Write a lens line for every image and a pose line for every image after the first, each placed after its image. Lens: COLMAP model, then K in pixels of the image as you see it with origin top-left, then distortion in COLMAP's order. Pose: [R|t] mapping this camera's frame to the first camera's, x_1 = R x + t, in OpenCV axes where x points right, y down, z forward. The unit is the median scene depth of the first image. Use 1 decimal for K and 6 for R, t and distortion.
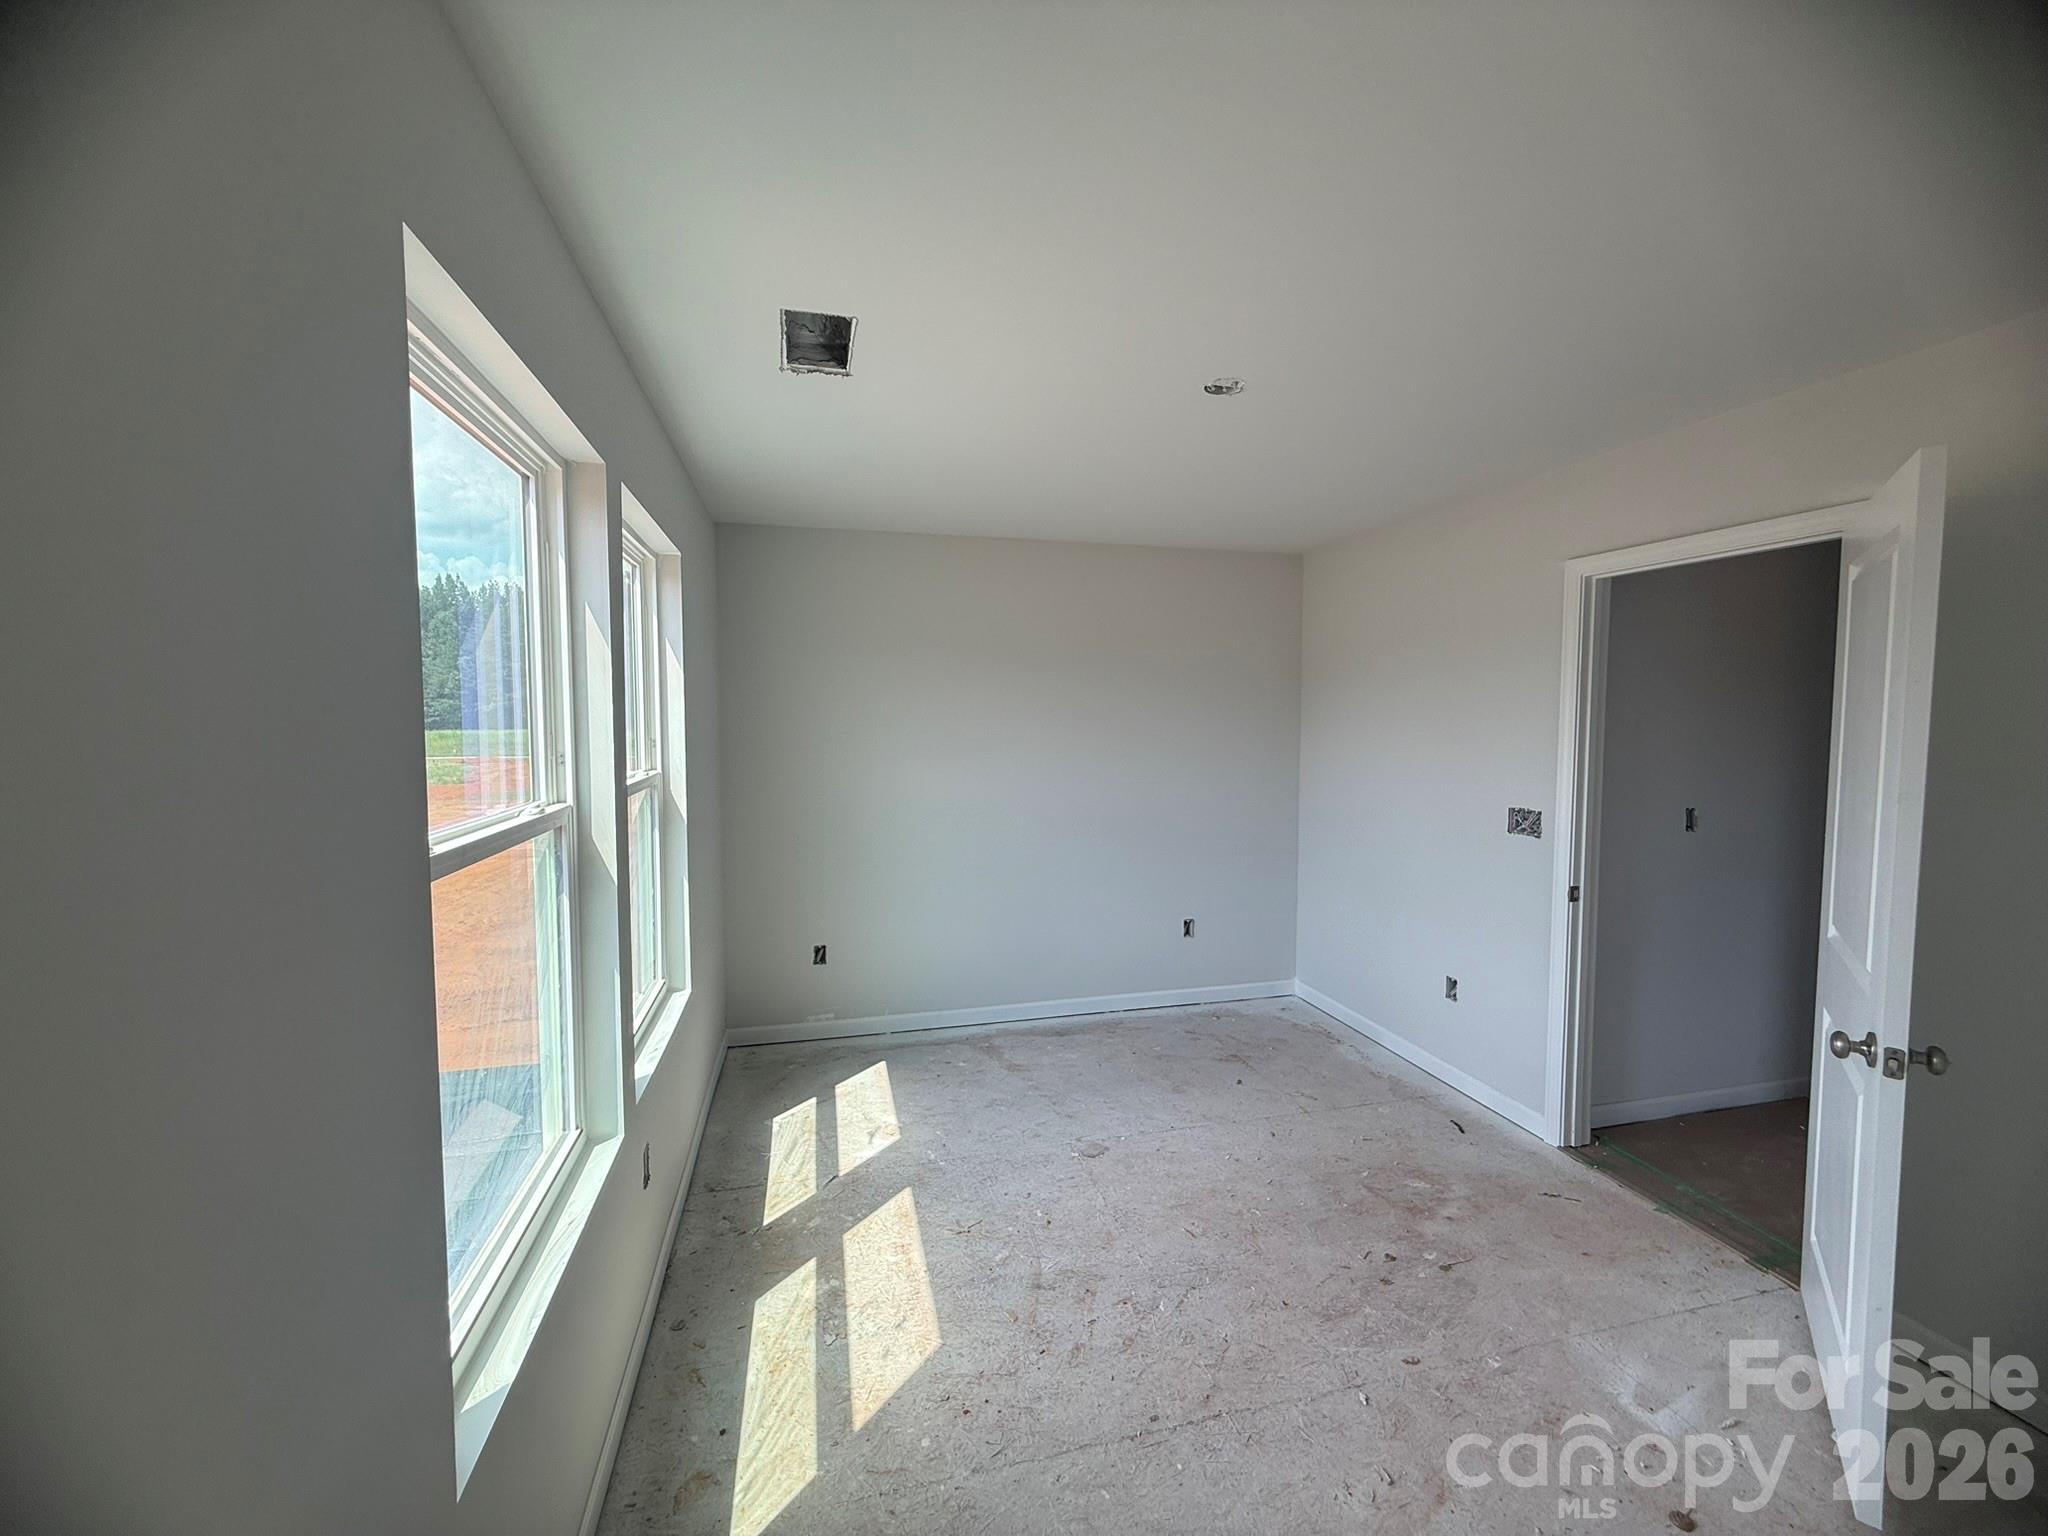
lens RADIAL K [[822.4, 0, 1027.5], [0, 822.4, 769.2], [0, 0, 1]] dist [0.003680, 0.001010]
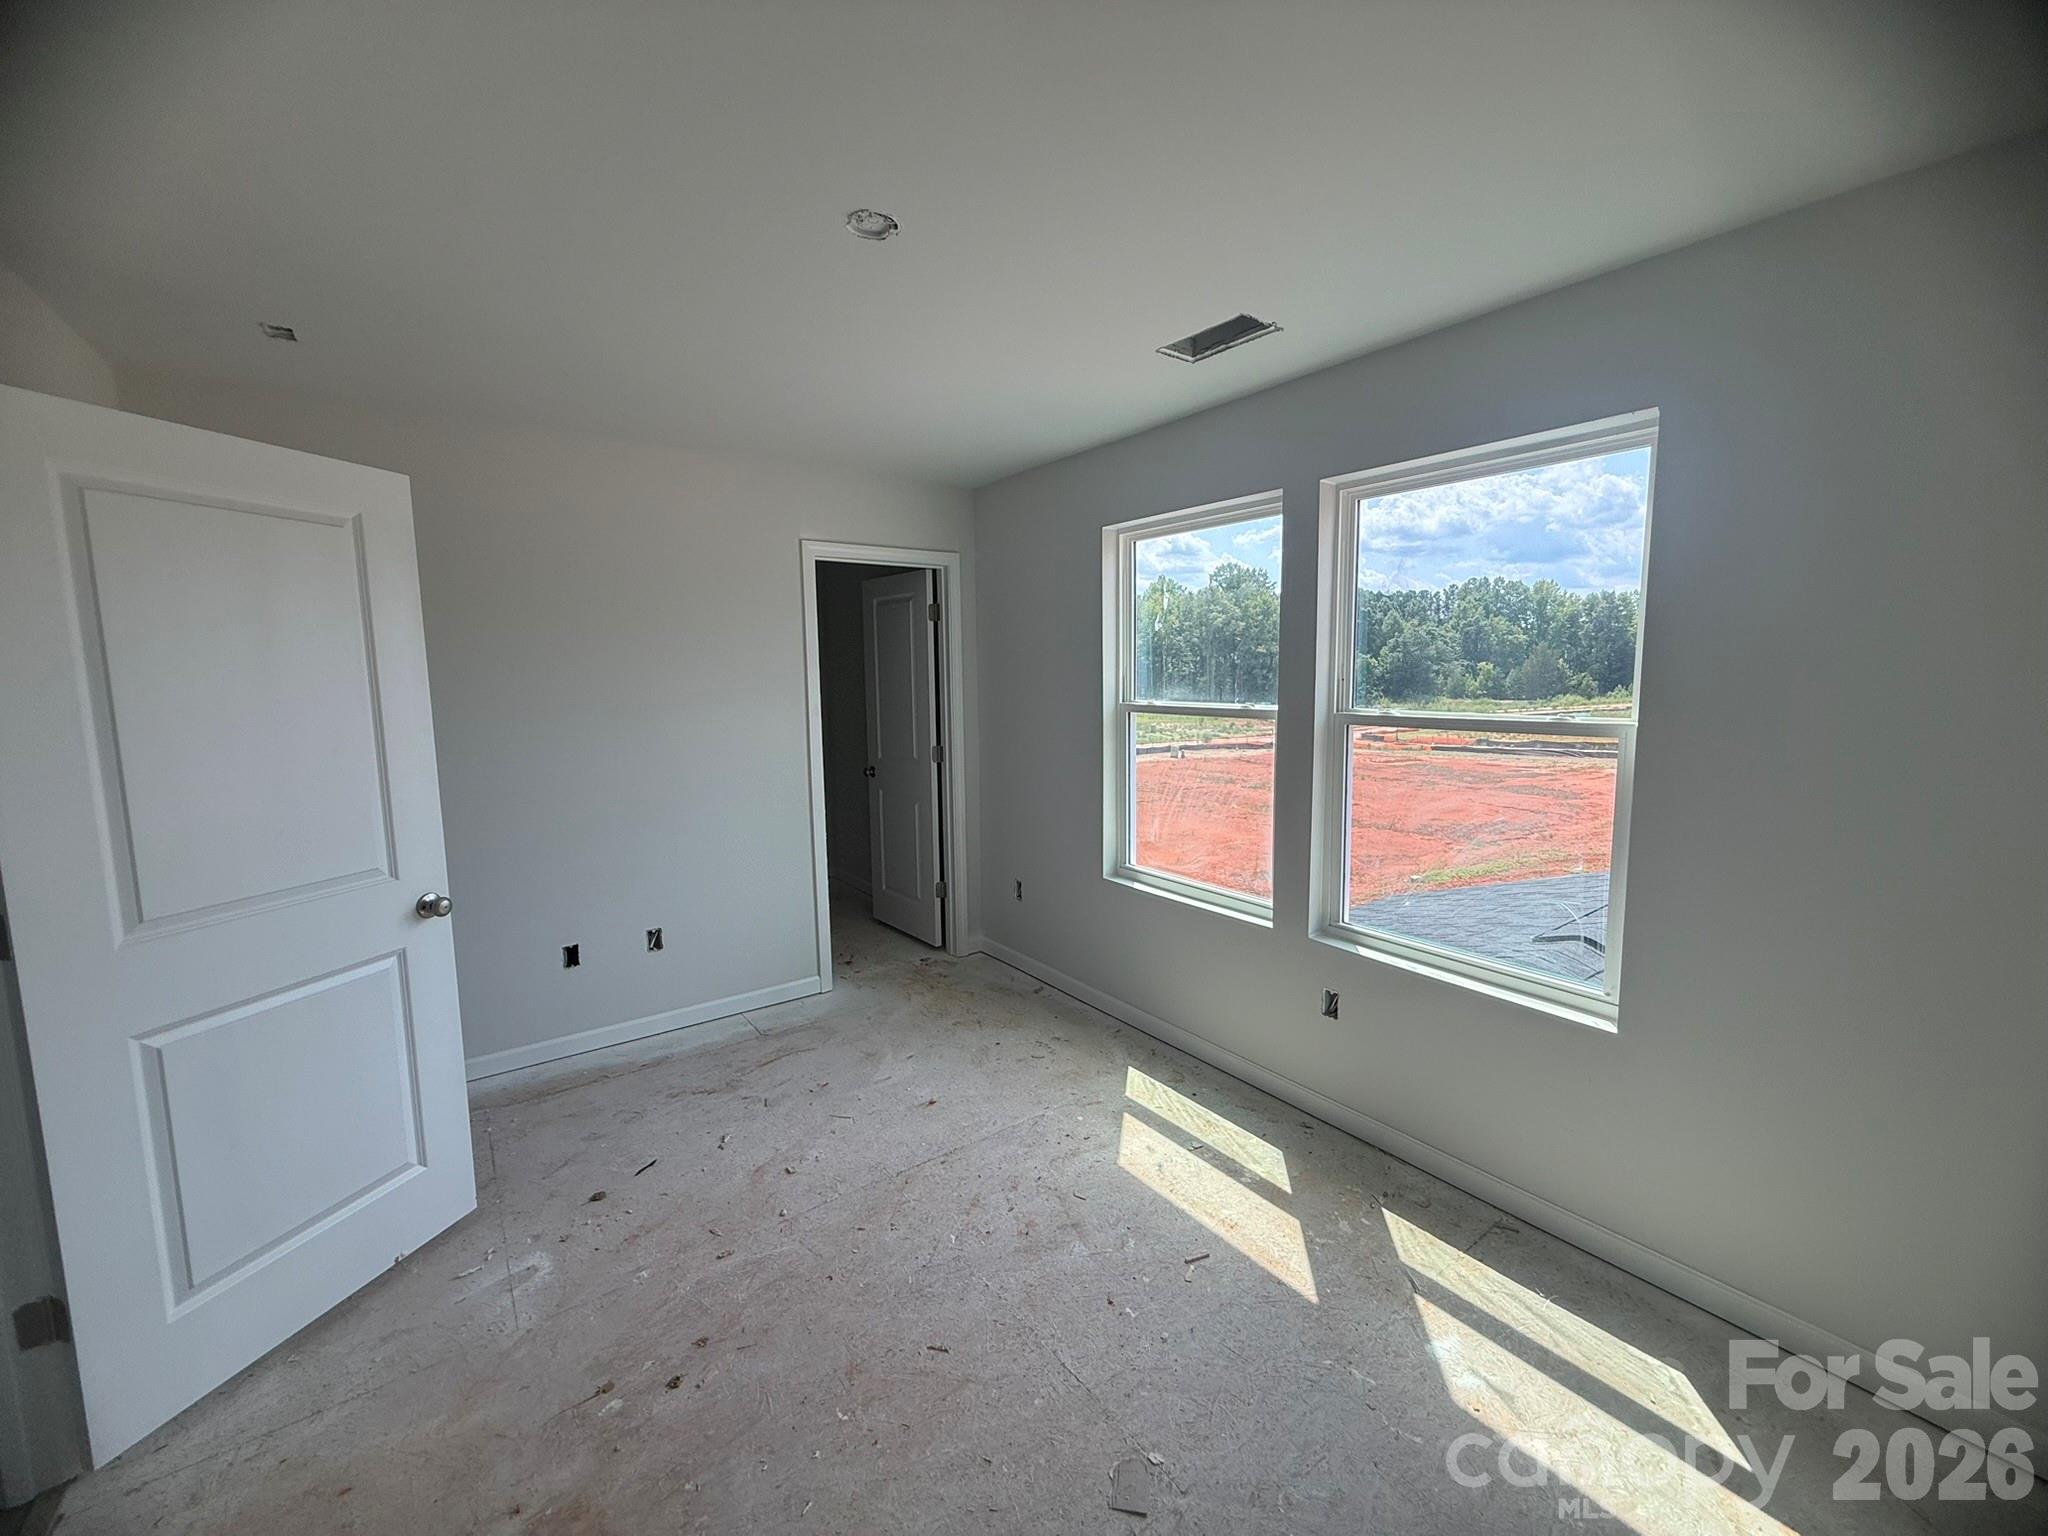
lens RADIAL K [[822.4, 0, 1022.5], [0, 822.4, 761.9], [0, 0, 1]] dist [0.003680, 0.001010]
pose [[-0.929594, 0.053122, -0.364738, 0.398671], [-0.012618, 0.984393, 0.175531, -0.104593], [0.368370, 0.167775, -0.914415, 1.752222]]
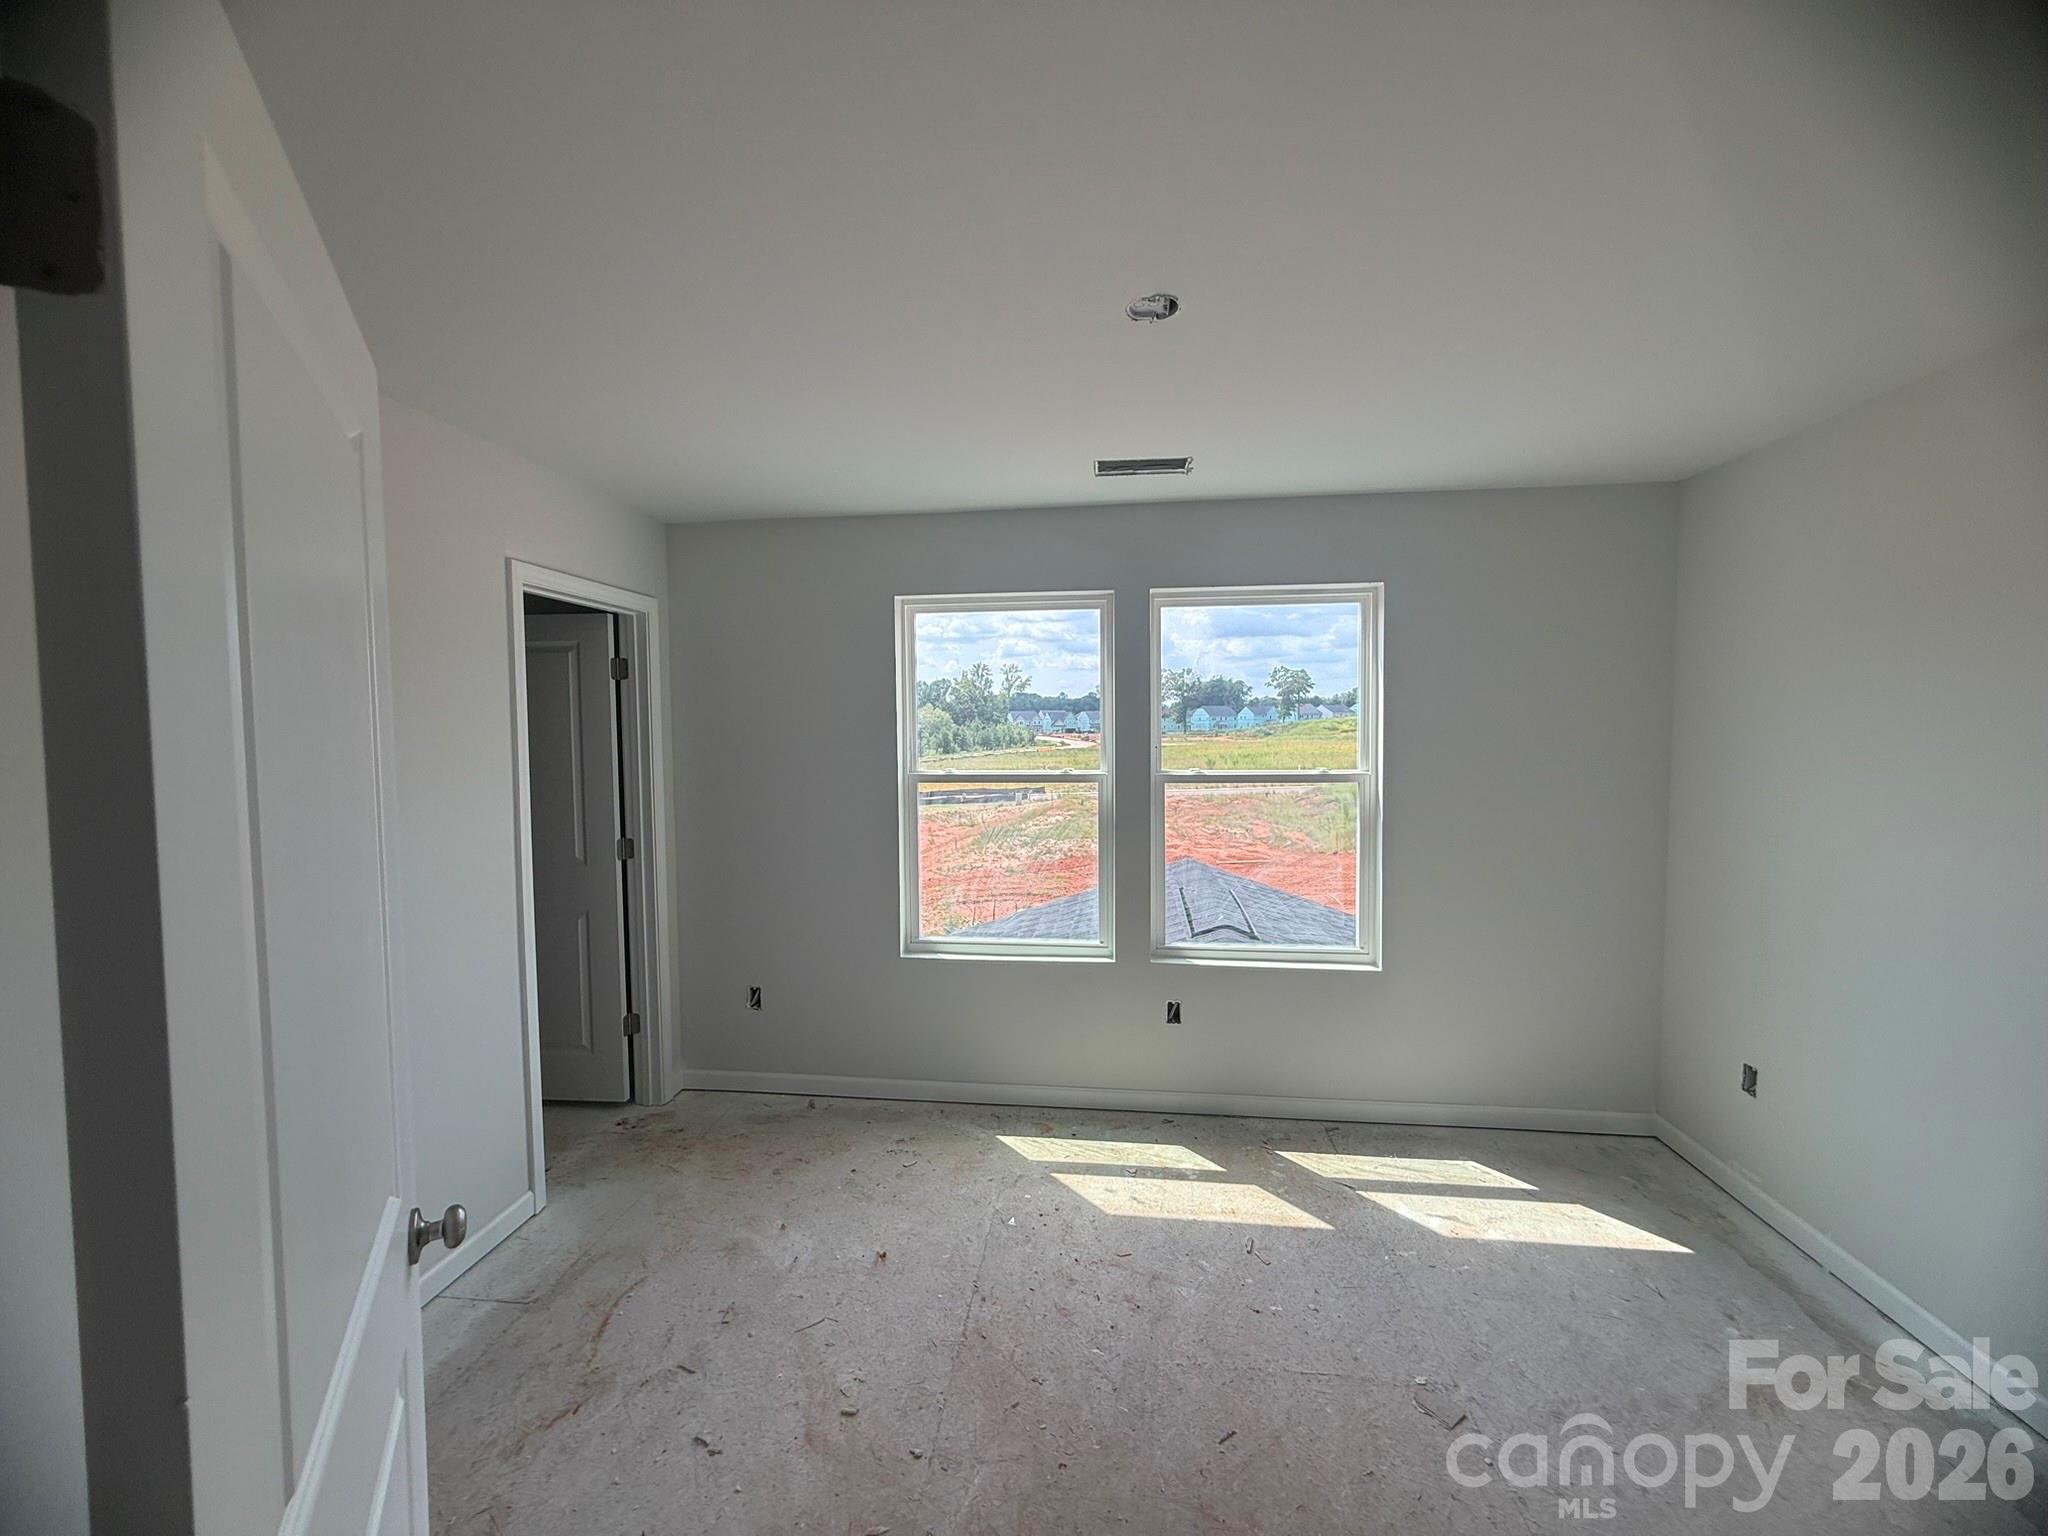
lens RADIAL K [[822.4, 0, 1020.6], [0, 822.4, 762.8], [0, 0, 1]] dist [0.003680, 0.001010]
pose [[-0.363564, 0.048334, -0.930315, 0.985425], [-0.053745, 0.995901, 0.072745, -0.085974], [0.930018, 0.076447, -0.359476, 1.133537]]
